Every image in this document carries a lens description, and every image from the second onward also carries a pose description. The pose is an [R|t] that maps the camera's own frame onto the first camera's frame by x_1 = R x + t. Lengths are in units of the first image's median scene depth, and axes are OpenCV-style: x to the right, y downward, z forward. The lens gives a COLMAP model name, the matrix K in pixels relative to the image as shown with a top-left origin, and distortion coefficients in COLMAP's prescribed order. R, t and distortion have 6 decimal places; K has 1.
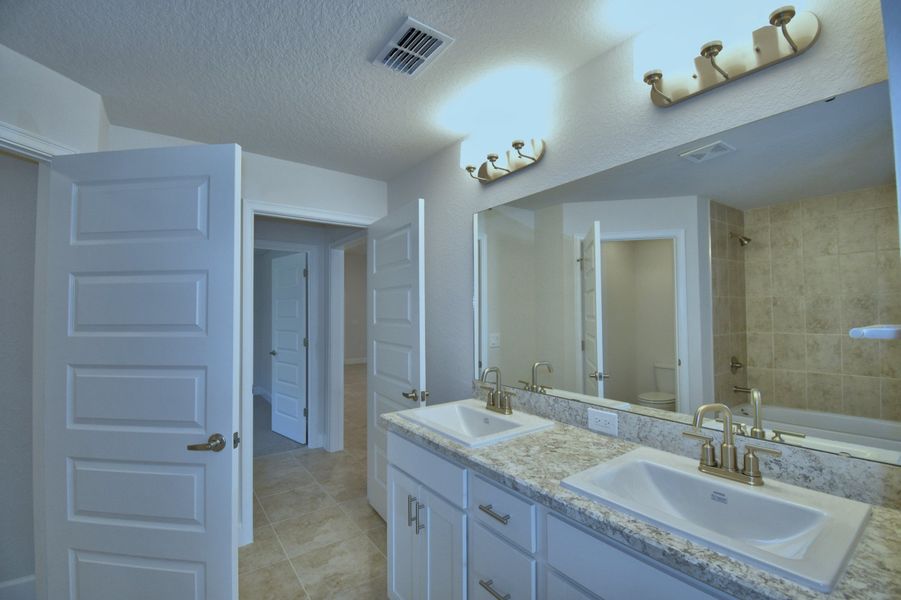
lens RADIAL K [[397.8, 0, 438.3], [0, 397.8, 301.4], [0, 0, 1]] dist [0.022234, -0.027988]
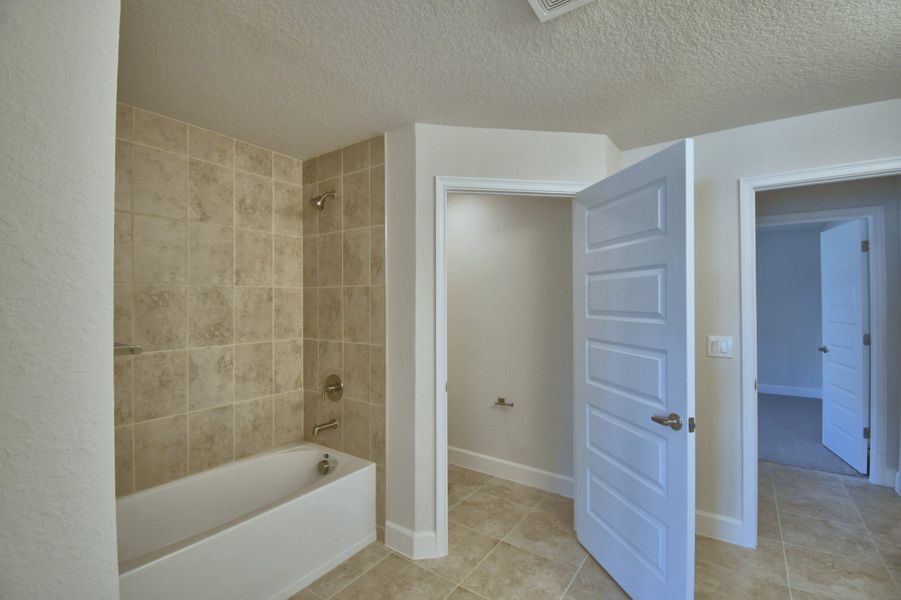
lens RADIAL K [[398.9, 0, 448.9], [0, 398.9, 298.4], [0, 0, 1]] dist [0.011614, -0.019161]
pose [[0.322186, 0.000077, -0.946676, 0.259280], [0.029500, 0.999514, 0.010121, -0.011375], [0.946217, -0.031188, 0.322027, 0.071632]]
